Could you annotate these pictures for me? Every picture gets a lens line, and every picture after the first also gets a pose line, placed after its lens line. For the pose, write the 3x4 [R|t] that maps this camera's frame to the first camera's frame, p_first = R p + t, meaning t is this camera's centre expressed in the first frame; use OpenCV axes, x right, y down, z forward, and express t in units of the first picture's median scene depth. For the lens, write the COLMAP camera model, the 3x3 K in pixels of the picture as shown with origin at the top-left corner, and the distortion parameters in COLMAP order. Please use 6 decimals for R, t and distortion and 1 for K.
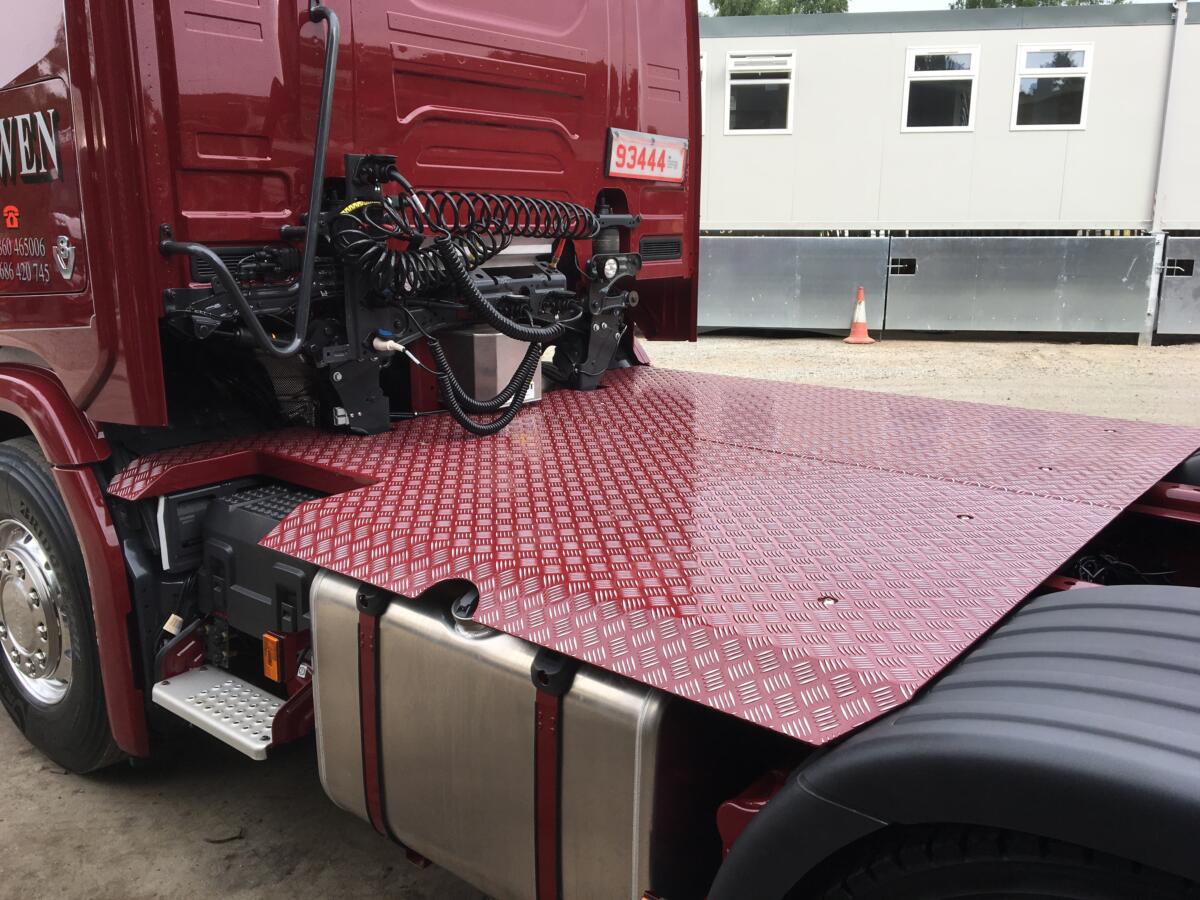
lens RADIAL K [[1031.6, 0, 598.7], [0, 1031.6, 470.4], [0, 0, 1]] dist [0.070839, -0.106225]
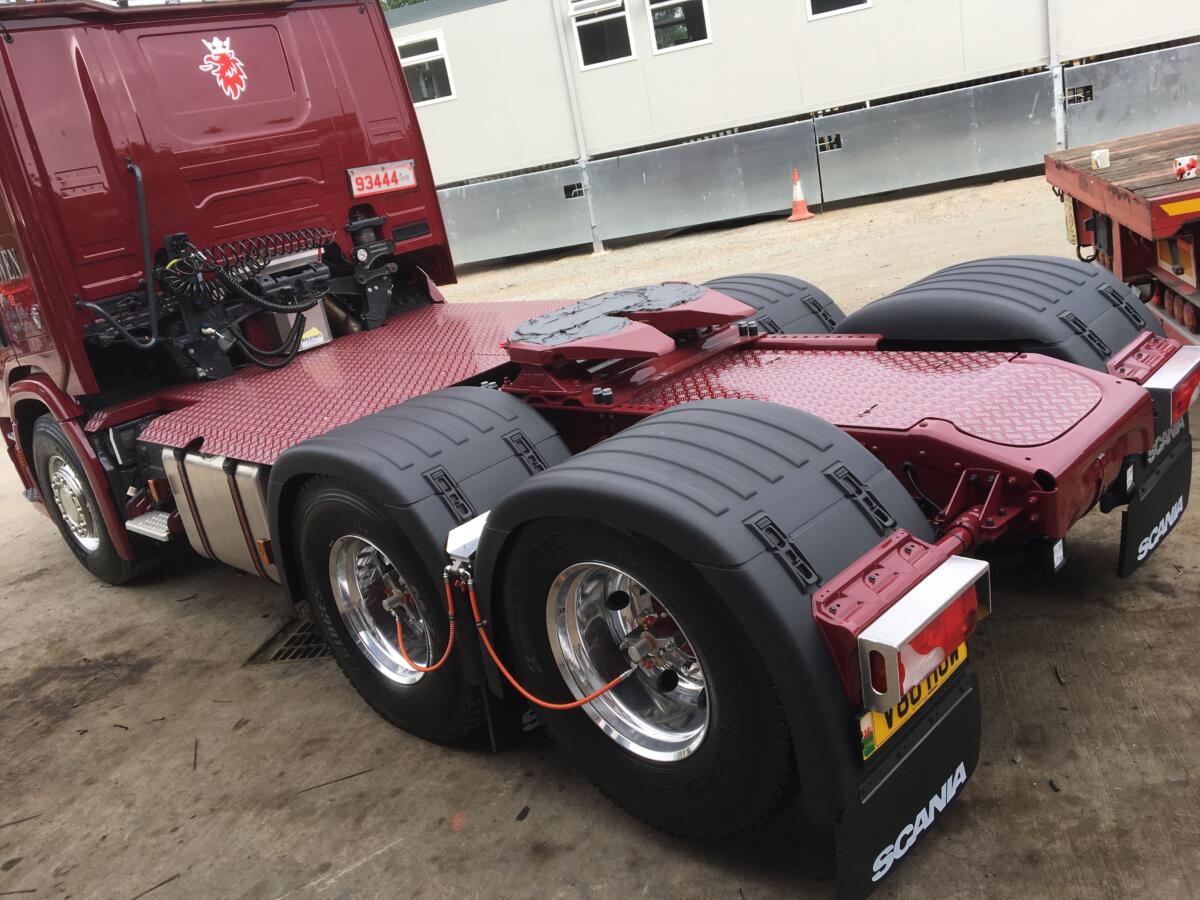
lens RADIAL K [[1031.6, 0, 598.7], [0, 1031.6, 470.4], [0, 0, 1]] dist [0.070839, -0.106225]
pose [[0.978556, -0.157720, -0.132483, 0.590369], [0.168832, 0.982614, 0.077240, 0.086140], [0.117997, -0.097951, 0.988171, -0.684184]]
